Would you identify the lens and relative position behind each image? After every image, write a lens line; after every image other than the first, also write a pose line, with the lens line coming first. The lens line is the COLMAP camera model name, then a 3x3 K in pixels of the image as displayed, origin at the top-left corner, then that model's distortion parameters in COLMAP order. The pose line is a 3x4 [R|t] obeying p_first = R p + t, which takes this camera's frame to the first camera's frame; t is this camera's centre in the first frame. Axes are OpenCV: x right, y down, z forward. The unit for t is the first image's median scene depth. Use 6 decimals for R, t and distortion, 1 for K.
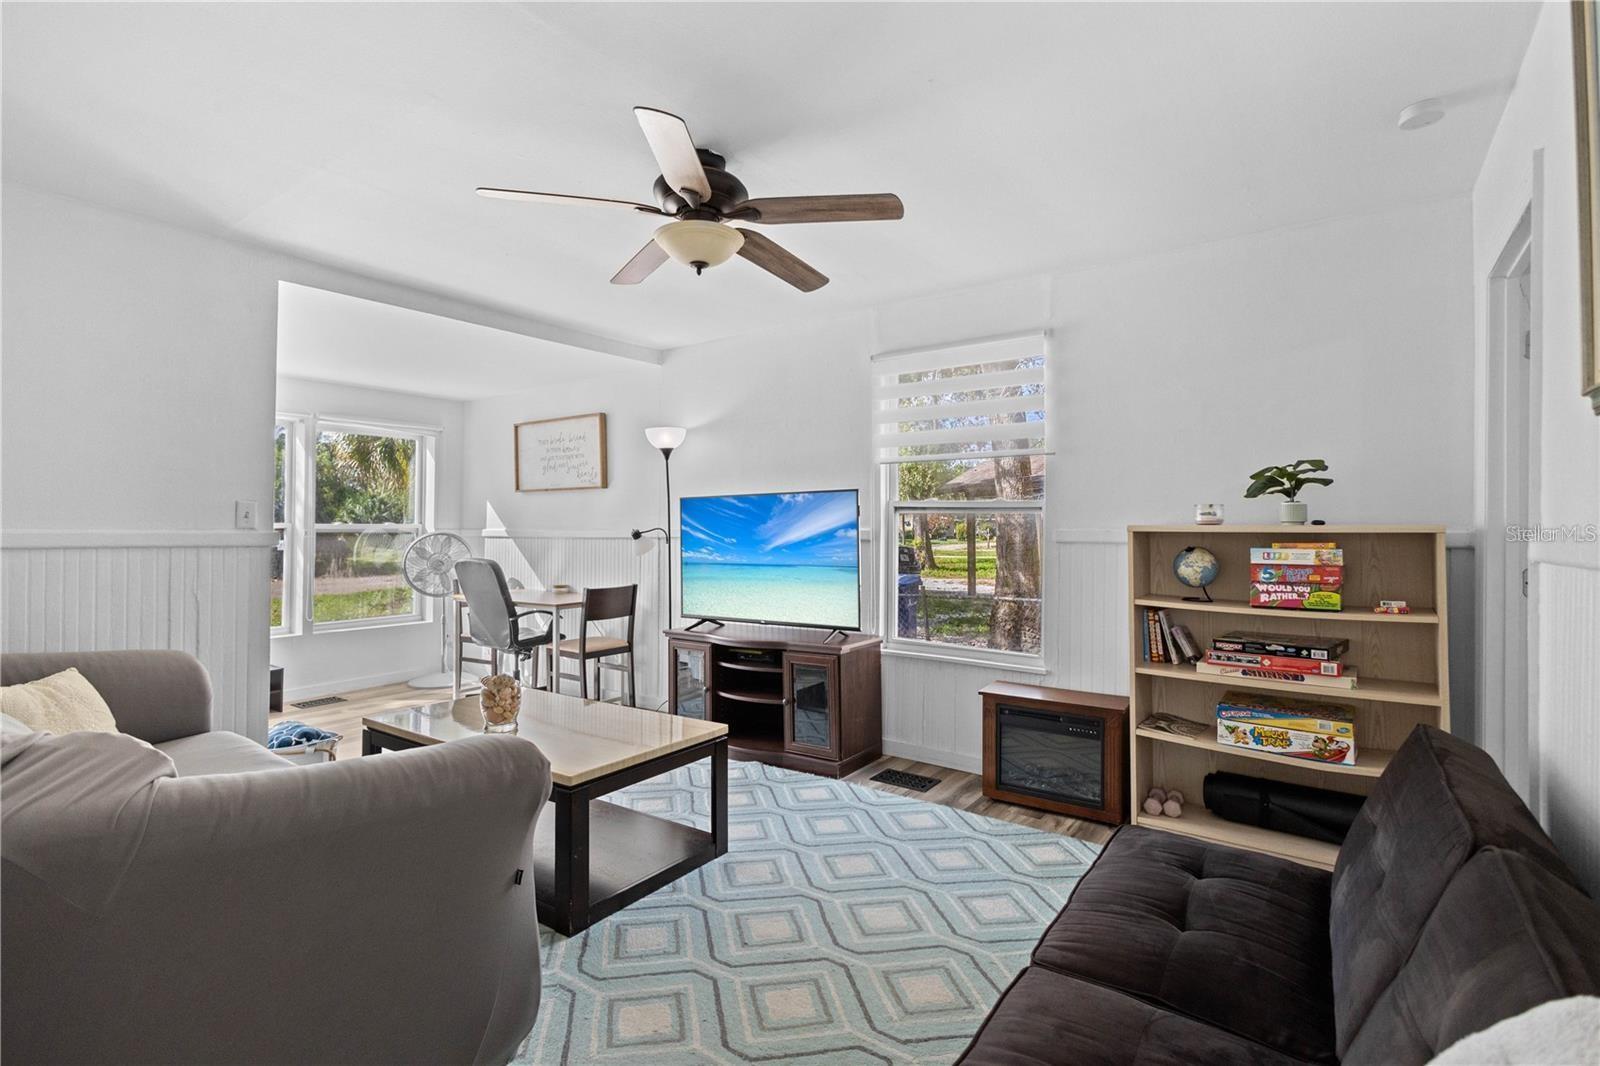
lens RADIAL K [[766.3, 0, 799.5], [0, 766.3, 515.6], [0, 0, 1]] dist [0.019573, 0.000208]
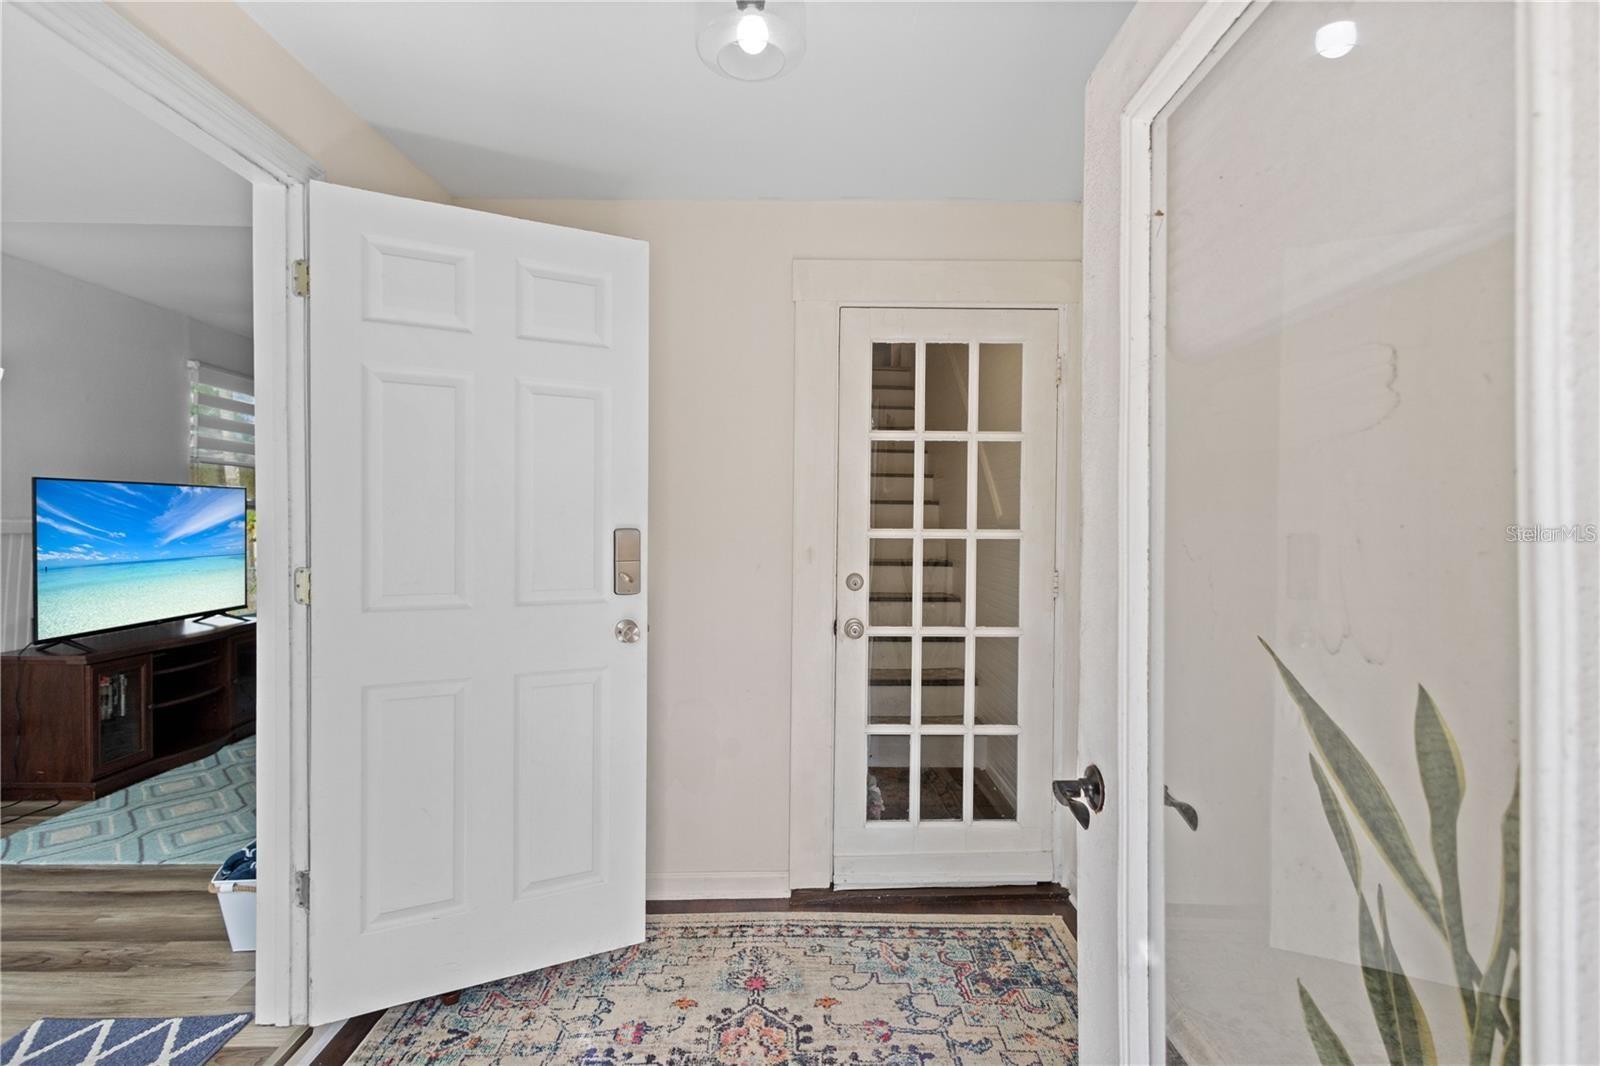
lens RADIAL K [[750.0, 0, 807.3], [0, 750.0, 539.8], [0, 0, 1]] dist [0.002663, 0.000333]
pose [[-0.583808, -0.021543, 0.811606, -1.716335], [-0.015144, 0.999763, 0.015643, 0.019918], [-0.811751, -0.003158, -0.583996, 1.256590]]
